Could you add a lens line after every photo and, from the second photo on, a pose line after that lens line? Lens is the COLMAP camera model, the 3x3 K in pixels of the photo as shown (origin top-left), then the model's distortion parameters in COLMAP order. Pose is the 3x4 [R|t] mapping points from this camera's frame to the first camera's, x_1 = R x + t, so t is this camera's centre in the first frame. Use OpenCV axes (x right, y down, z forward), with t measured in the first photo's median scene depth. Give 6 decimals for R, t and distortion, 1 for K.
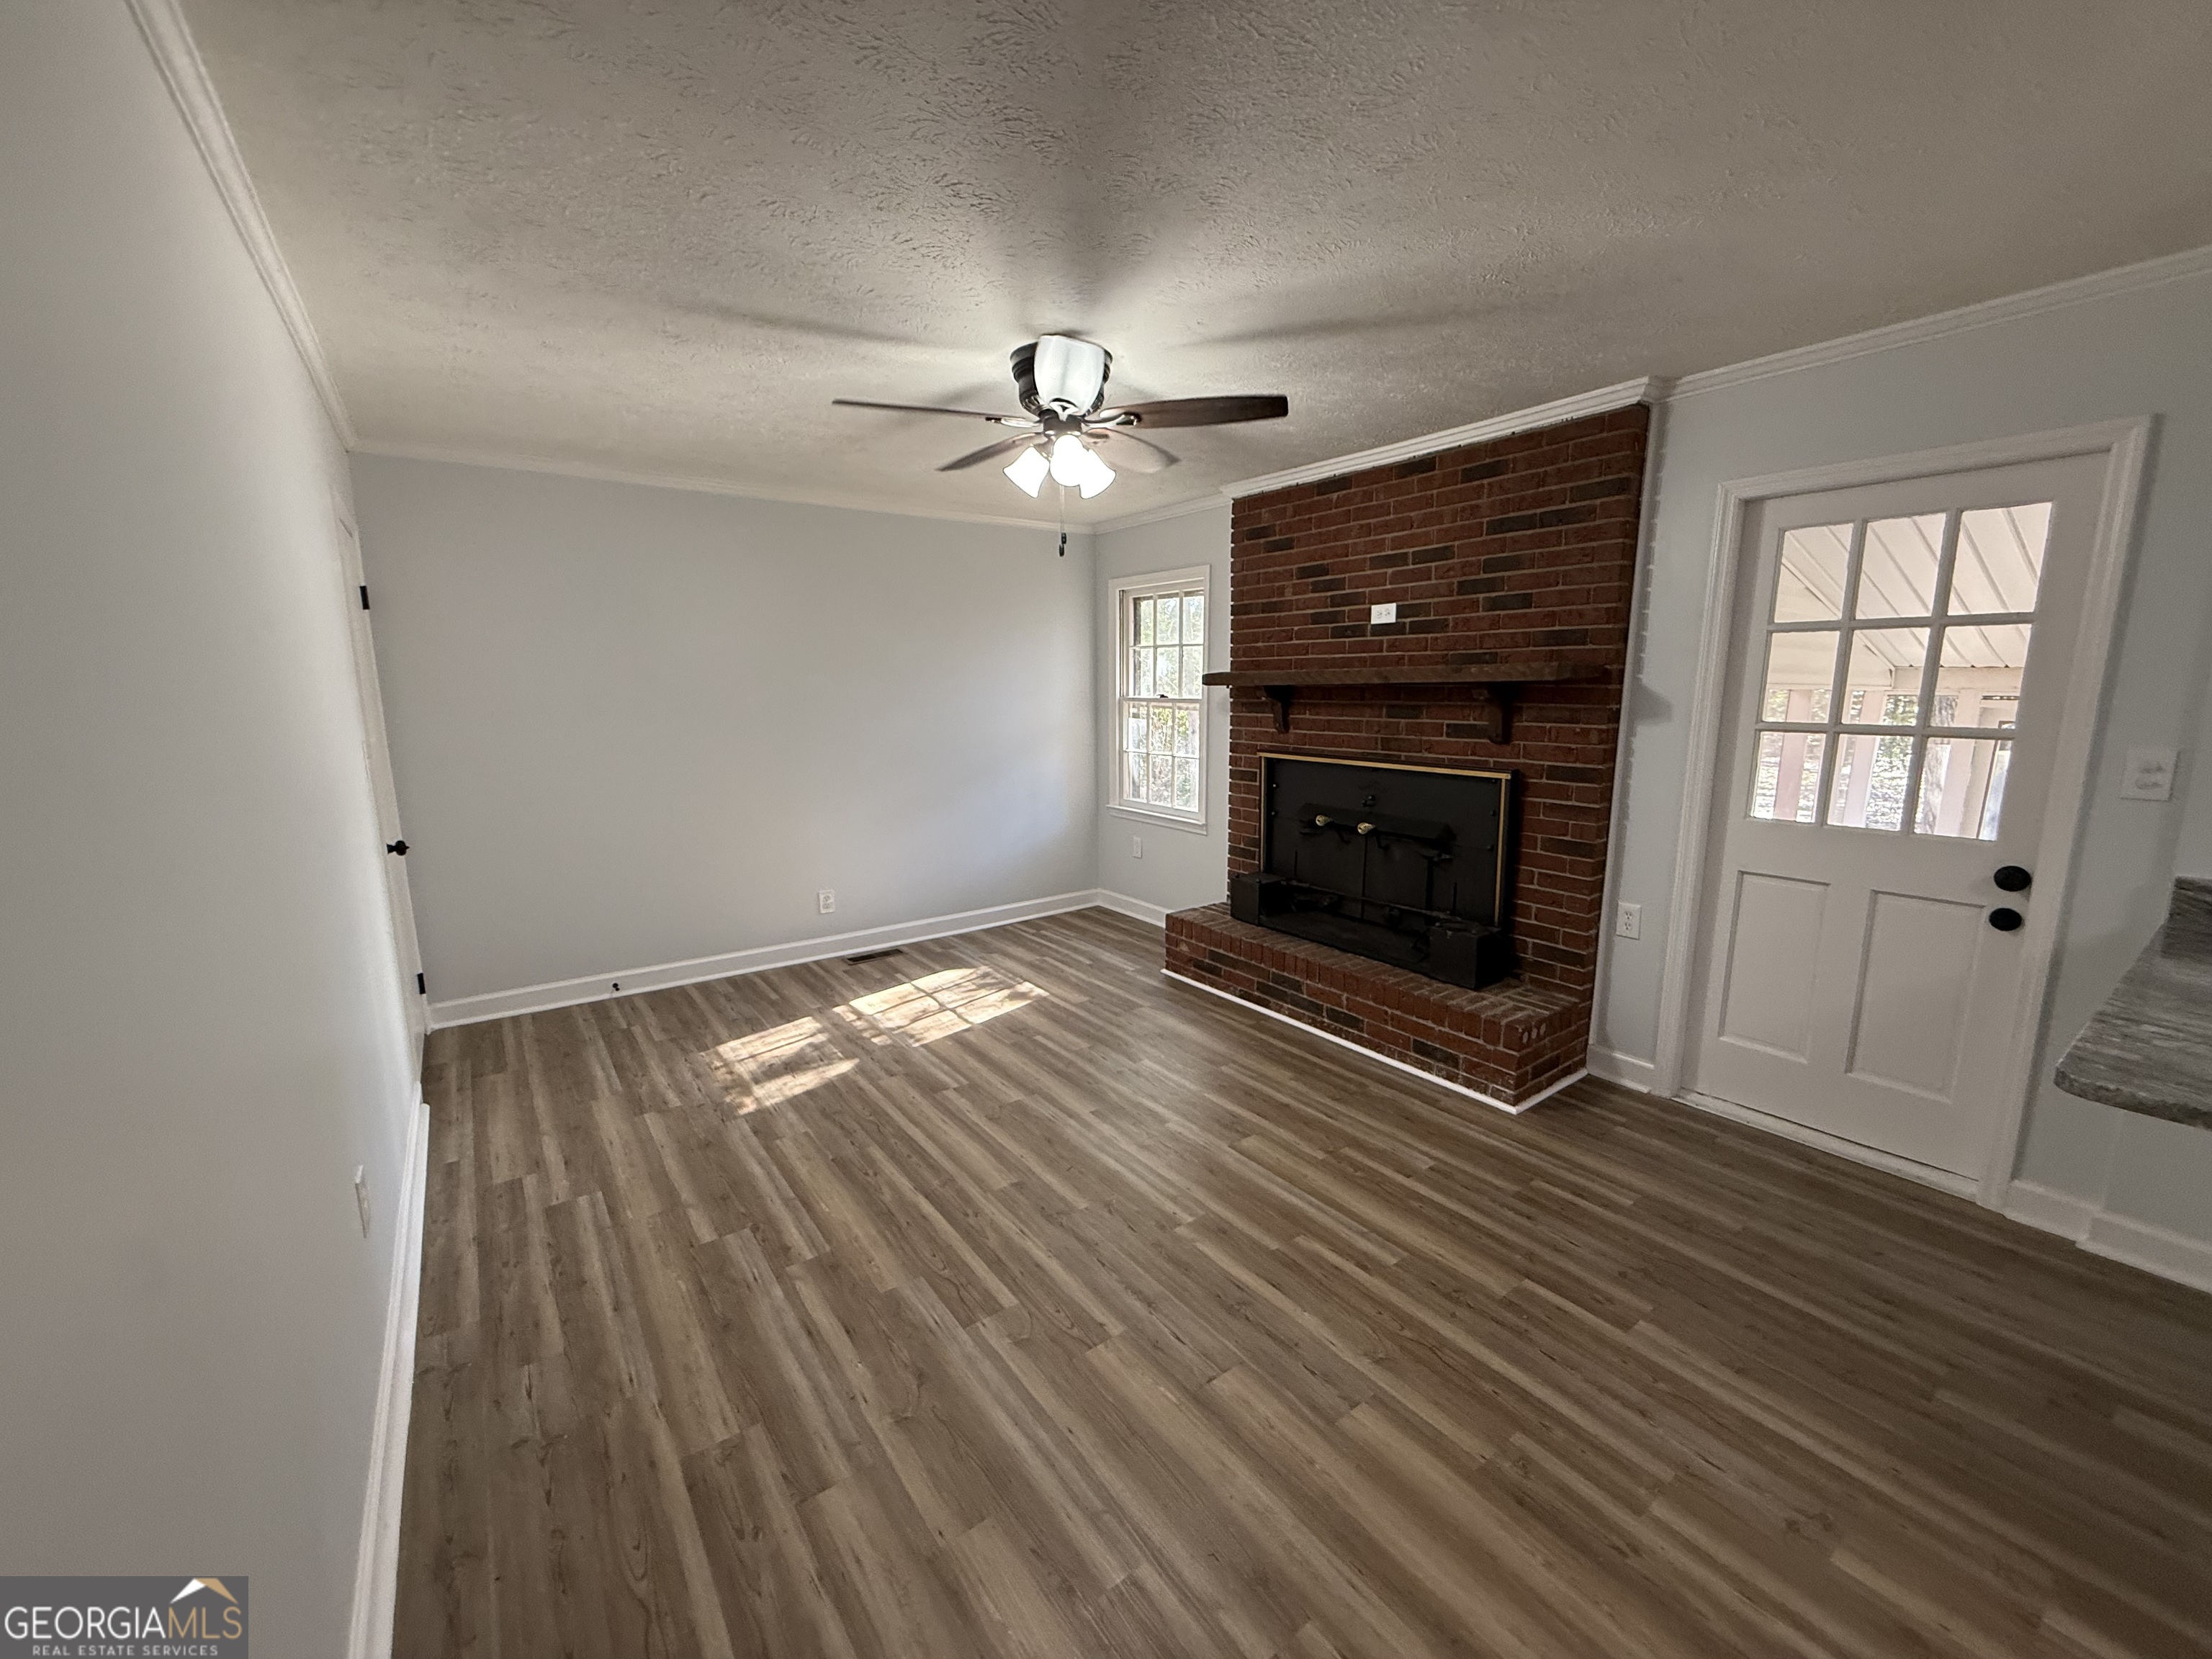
lens RADIAL K [[878.8, 0, 1106.9], [0, 878.8, 841.2], [0, 0, 1]] dist [0.000647, -0.000501]
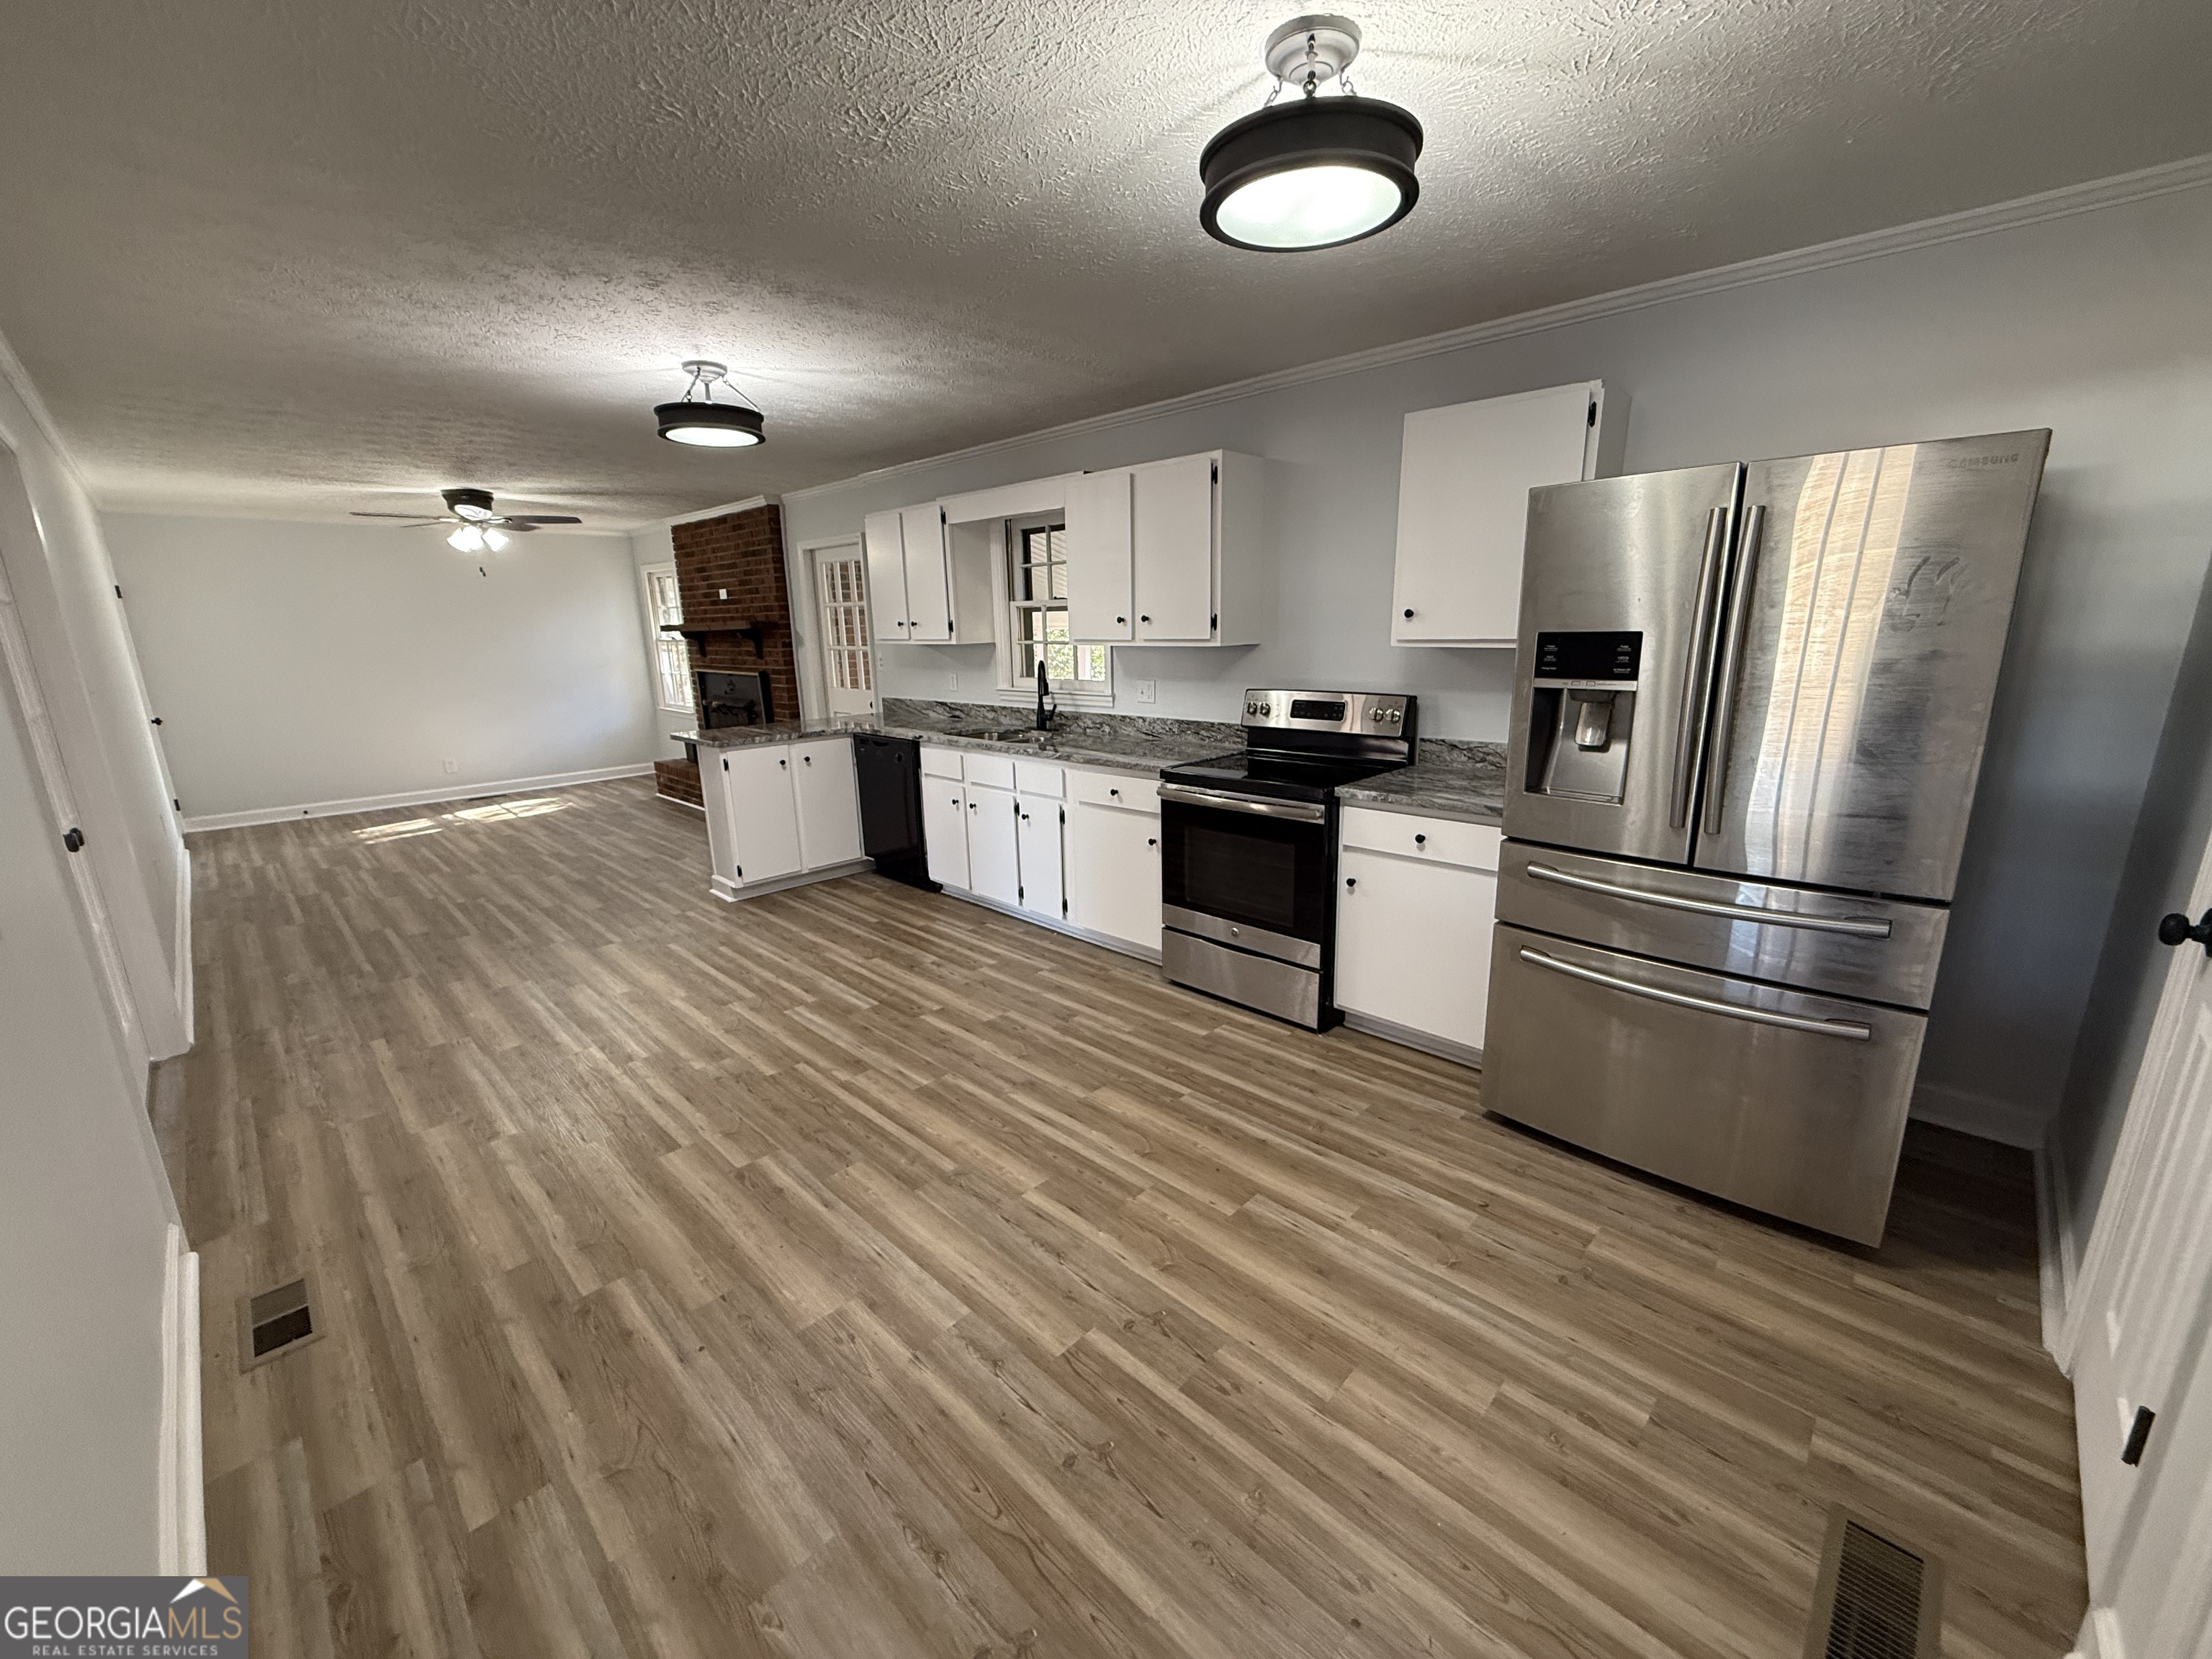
lens RADIAL K [[878.8, 0, 1104.7], [0, 878.8, 834.0], [0, 0, 1]] dist [0.000647, -0.000501]
pose [[0.985429, -0.052219, 0.161872, 0.822265], [0.042428, 0.997088, 0.063369, 0.190283], [-0.164710, -0.055578, 0.984775, -1.120075]]
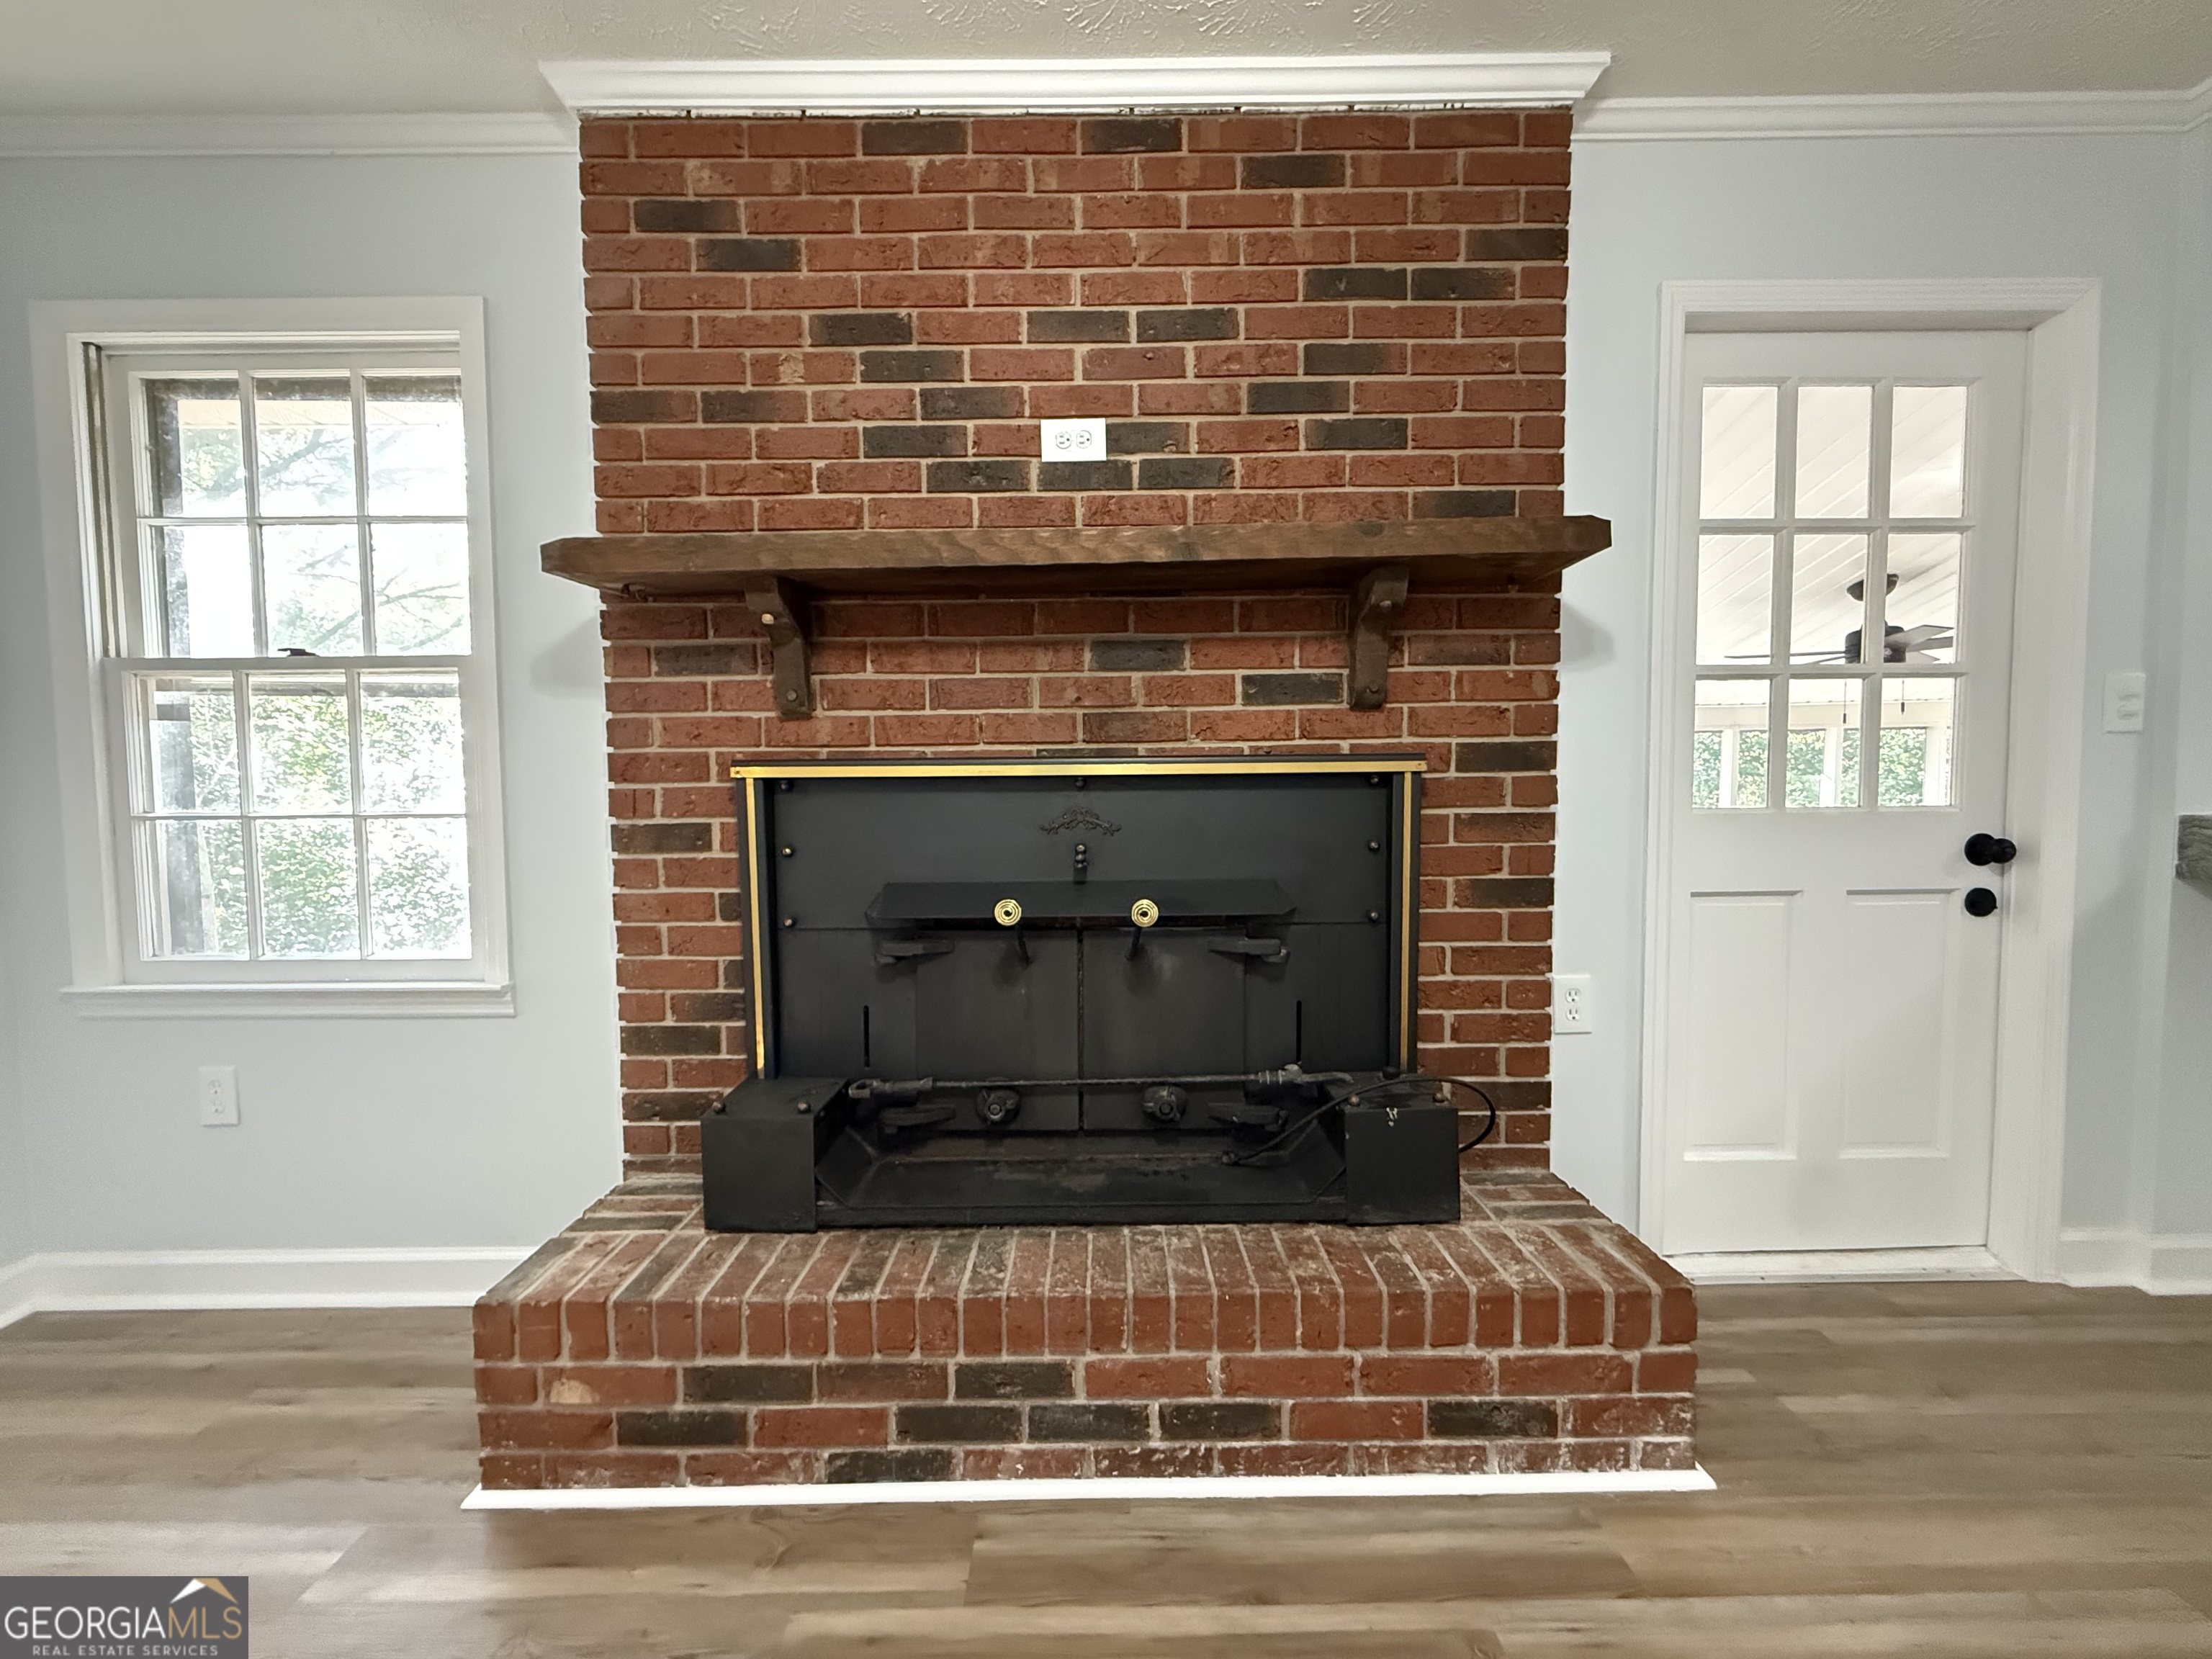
lens RADIAL K [[878.8, 0, 1104.4], [0, 878.8, 833.5], [0, 0, 1]] dist [0.000647, -0.000501]
pose [[0.587786, -0.039648, 0.808044, -0.050453], [0.152902, 0.986242, -0.062832, -0.028259], [-0.794436, 0.160483, 0.585762, 0.758915]]
